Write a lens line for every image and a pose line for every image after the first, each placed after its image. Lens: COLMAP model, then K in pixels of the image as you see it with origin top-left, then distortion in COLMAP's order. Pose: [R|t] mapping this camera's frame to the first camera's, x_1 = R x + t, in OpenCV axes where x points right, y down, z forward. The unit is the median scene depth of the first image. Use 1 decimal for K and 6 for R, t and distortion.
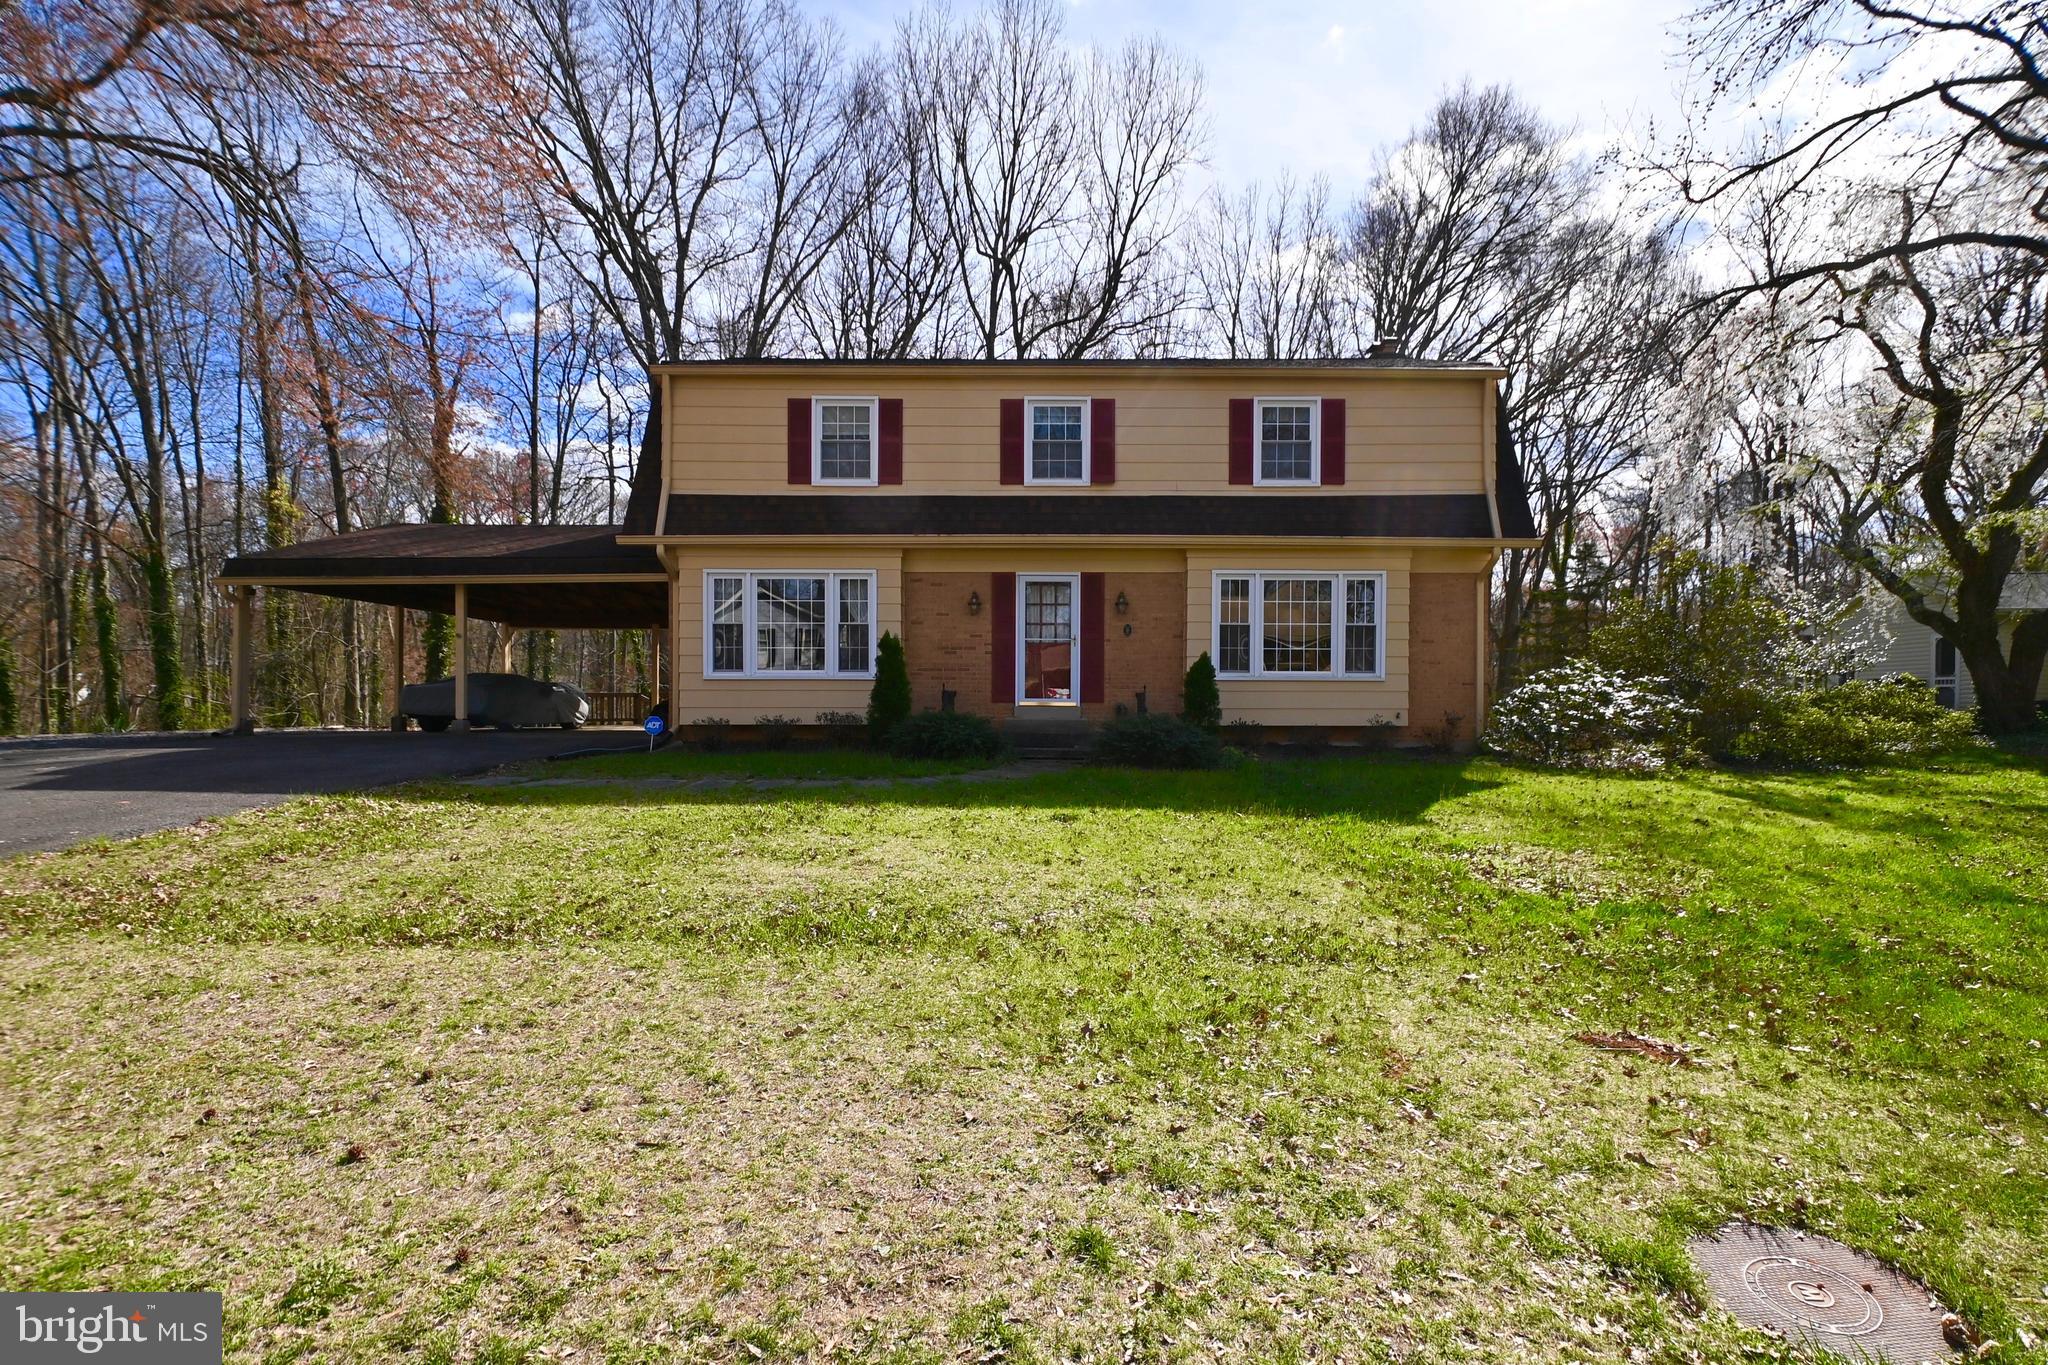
lens RADIAL K [[712.9, 0, 1024.0], [0, 712.9, 682.5], [0, 0, 1]] dist [0.001451, 0.000067]
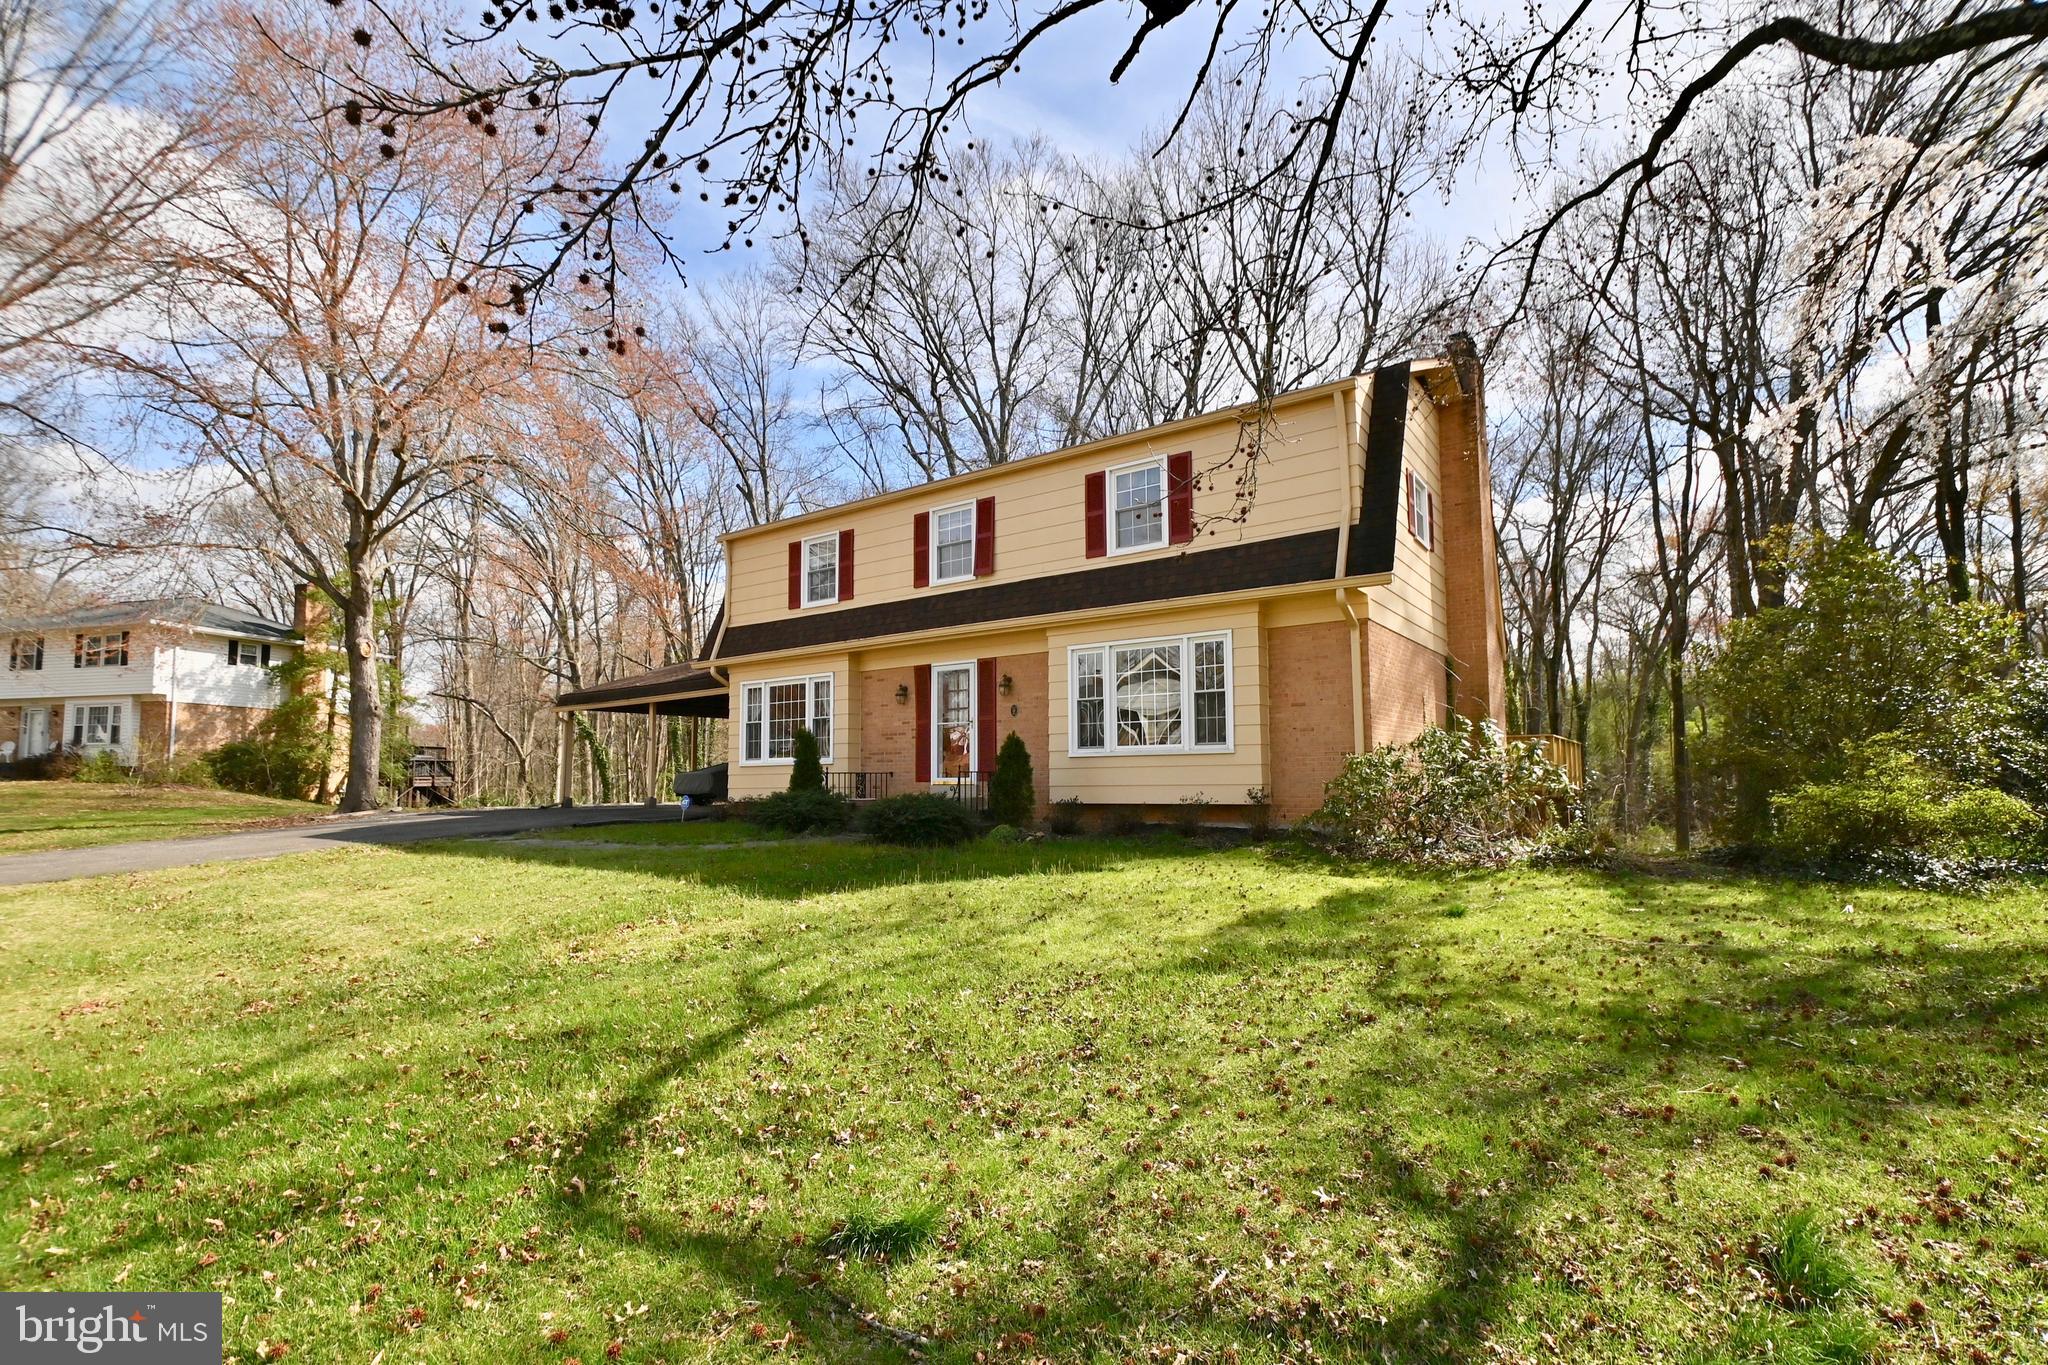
lens RADIAL K [[853.7, 0, 1090.4], [0, 853.7, 684.5], [0, 0, 1]] dist [-0.000378, -0.018772]
pose [[0.850083, -0.069569, -0.522033, 0.899065], [0.027809, 0.995783, -0.087420, 0.000305], [0.525914, 0.059797, 0.848433, 0.005774]]
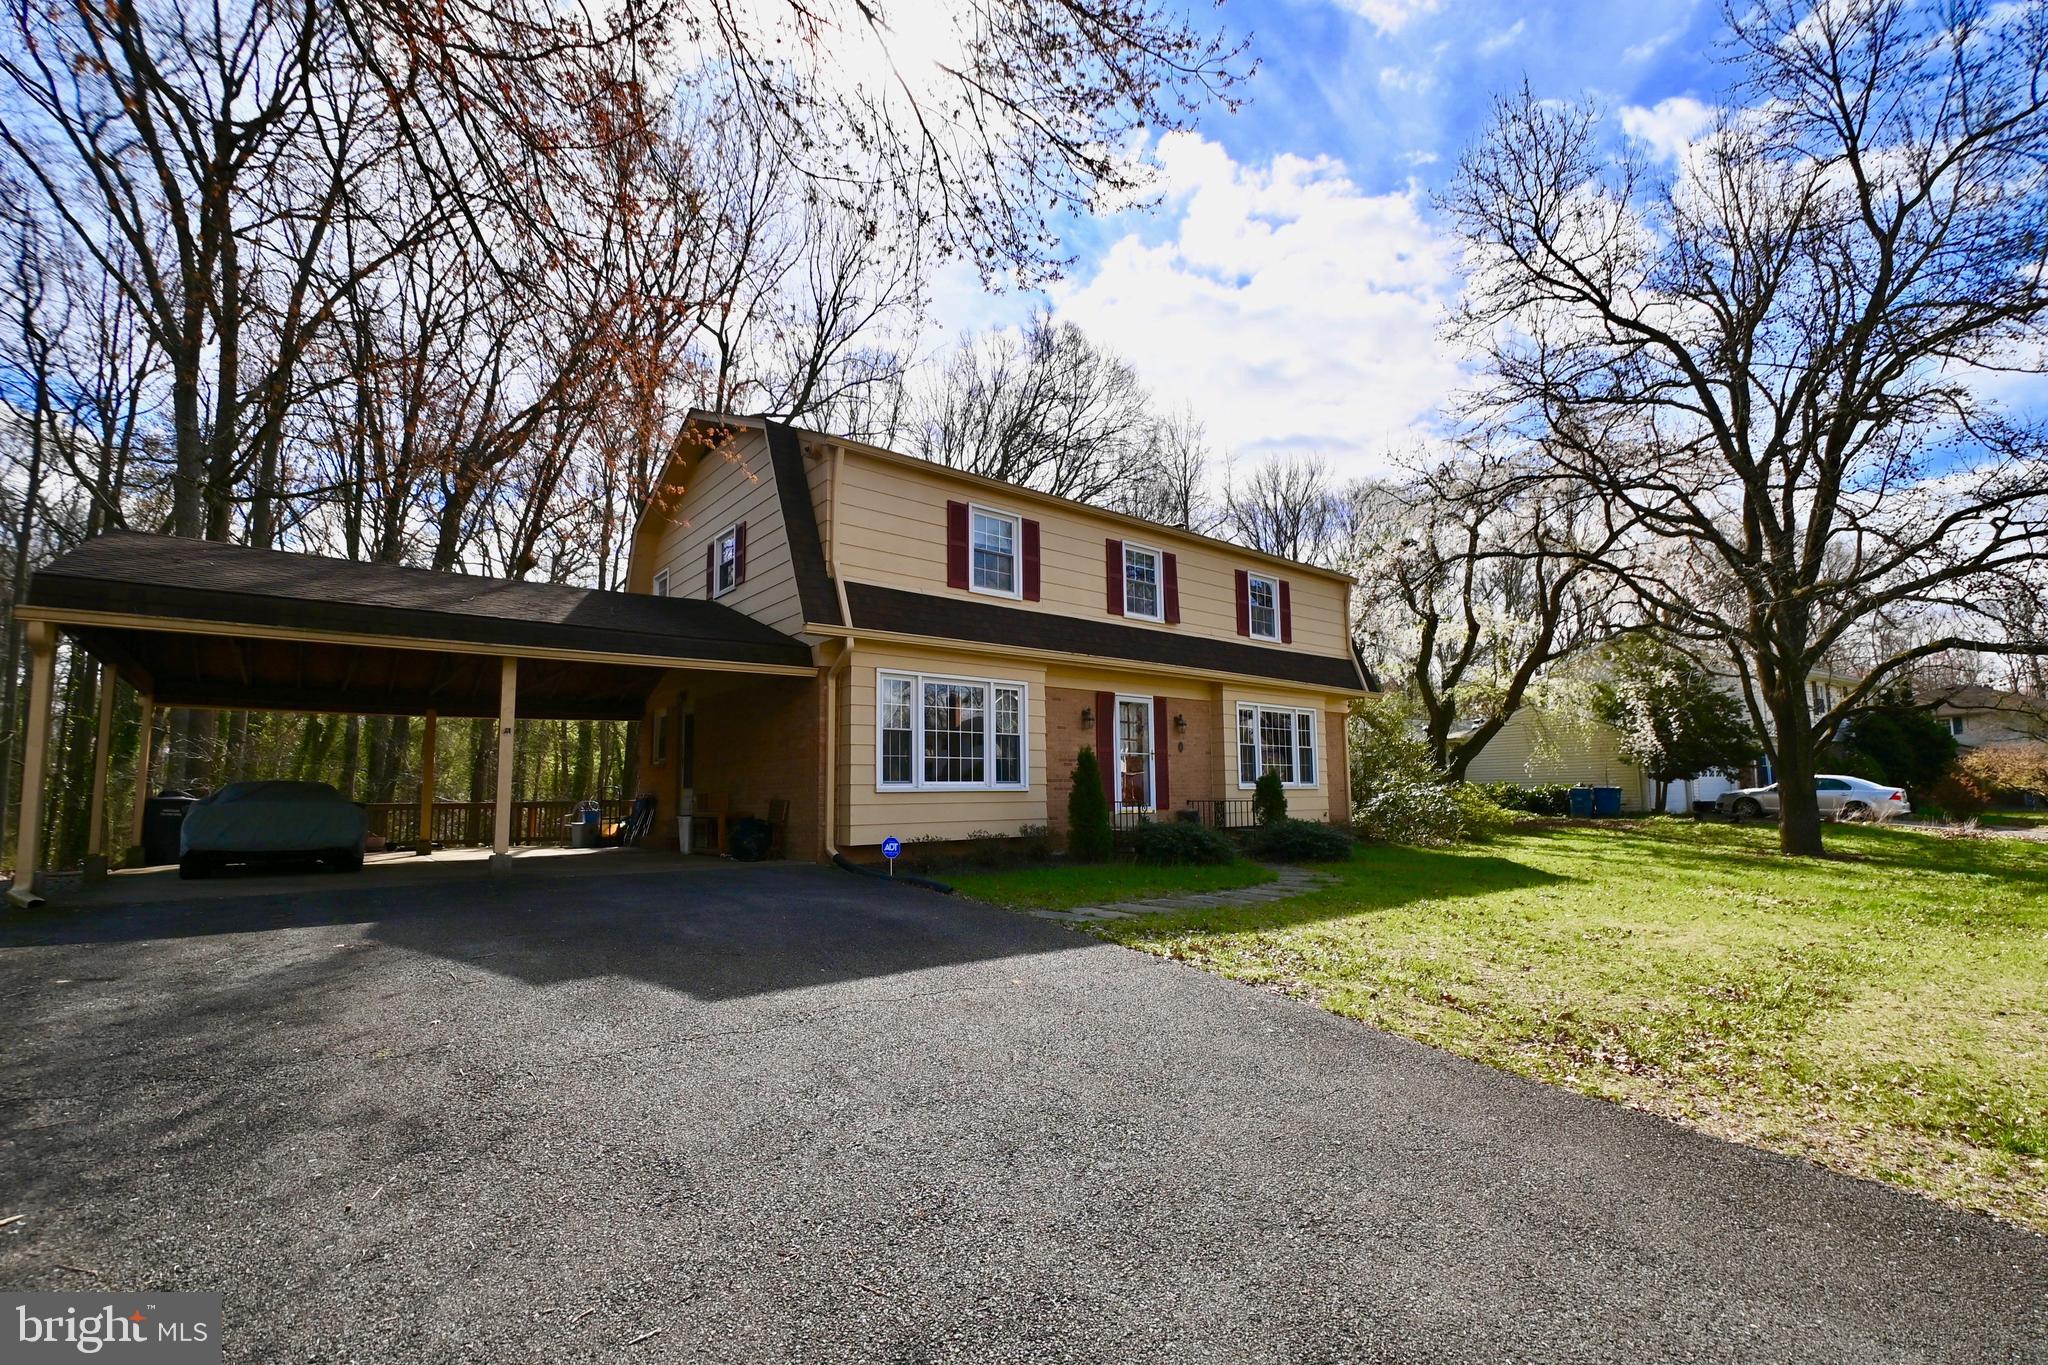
lens RADIAL K [[896.1, 0, 1042.0], [0, 896.1, 712.5], [0, 0, 1]] dist [0.015936, -0.023083]
pose [[0.774823, 0.050023, 0.630196, -0.978544], [0.008215, 0.995984, -0.089157, -0.001195], [-0.632125, 0.074258, 0.771300, 0.000884]]
